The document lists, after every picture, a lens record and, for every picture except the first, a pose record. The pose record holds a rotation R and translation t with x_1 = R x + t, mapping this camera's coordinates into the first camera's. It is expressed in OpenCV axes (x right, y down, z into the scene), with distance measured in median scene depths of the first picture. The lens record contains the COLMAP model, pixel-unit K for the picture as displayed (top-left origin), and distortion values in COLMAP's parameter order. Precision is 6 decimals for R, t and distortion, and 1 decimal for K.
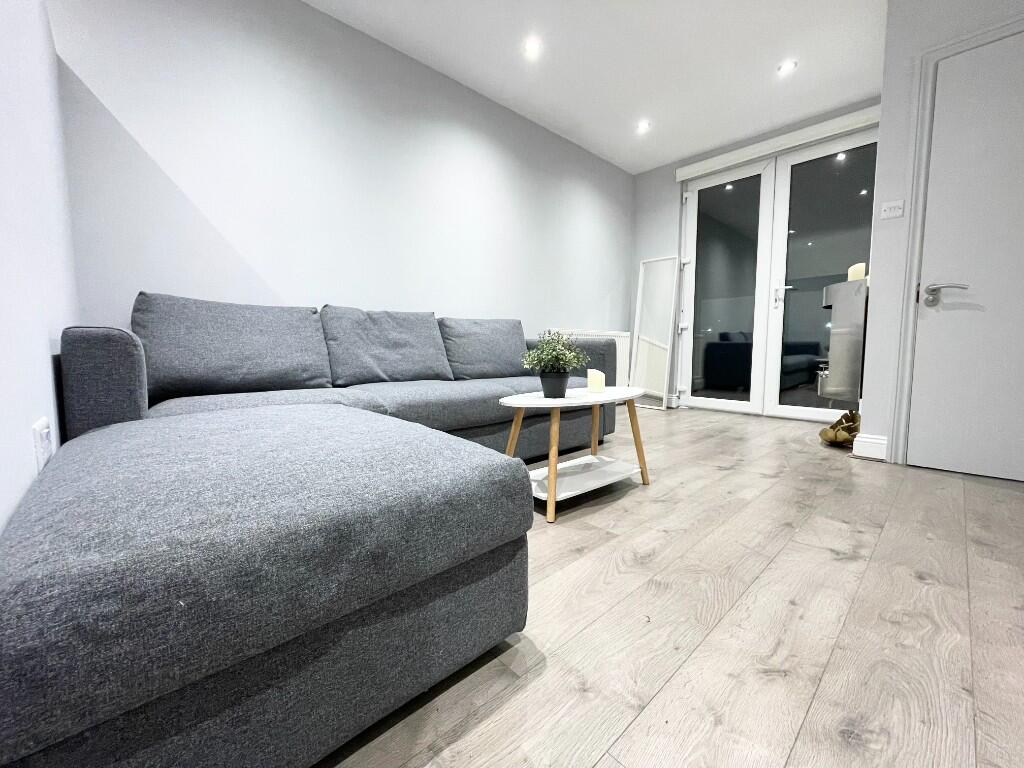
lens RADIAL K [[413.2, 0, 511.4], [0, 413.2, 380.6], [0, 0, 1]] dist [-0.004214, -0.000352]
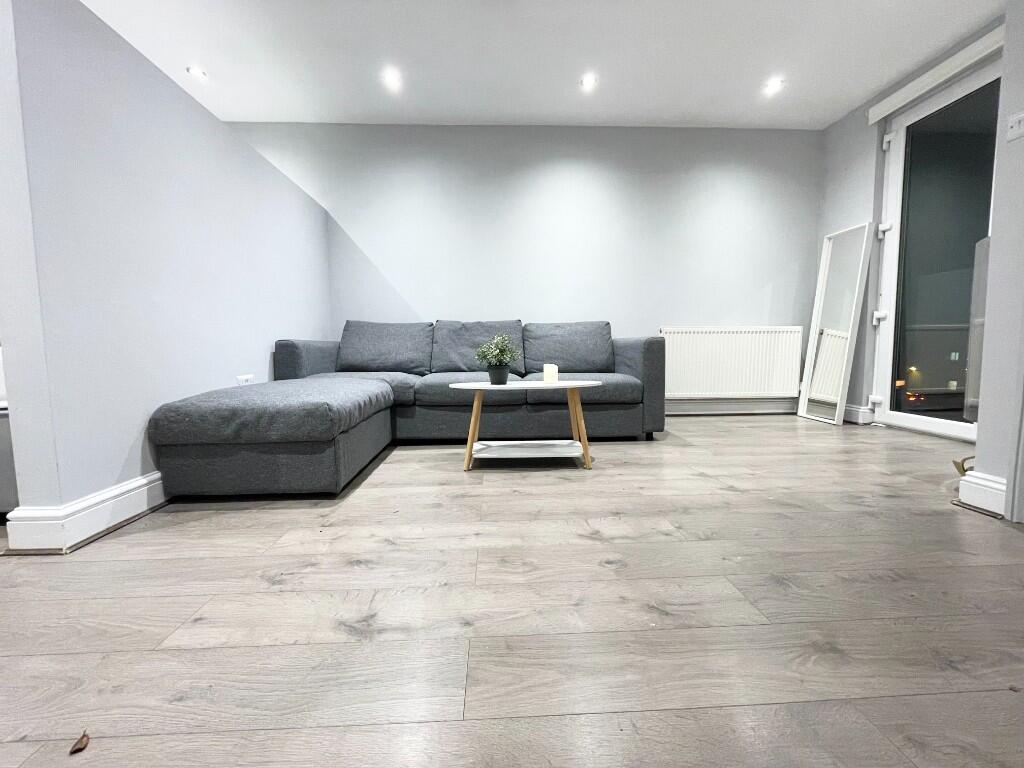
lens RADIAL K [[413.2, 0, 512.1], [0, 413.2, 381.7], [0, 0, 1]] dist [-0.004214, -0.000352]
pose [[0.762568, 0.043270, -0.645460, 0.757161], [-0.042576, 0.998954, 0.016667, 0.006402], [0.645506, 0.014771, 0.763612, 0.015359]]
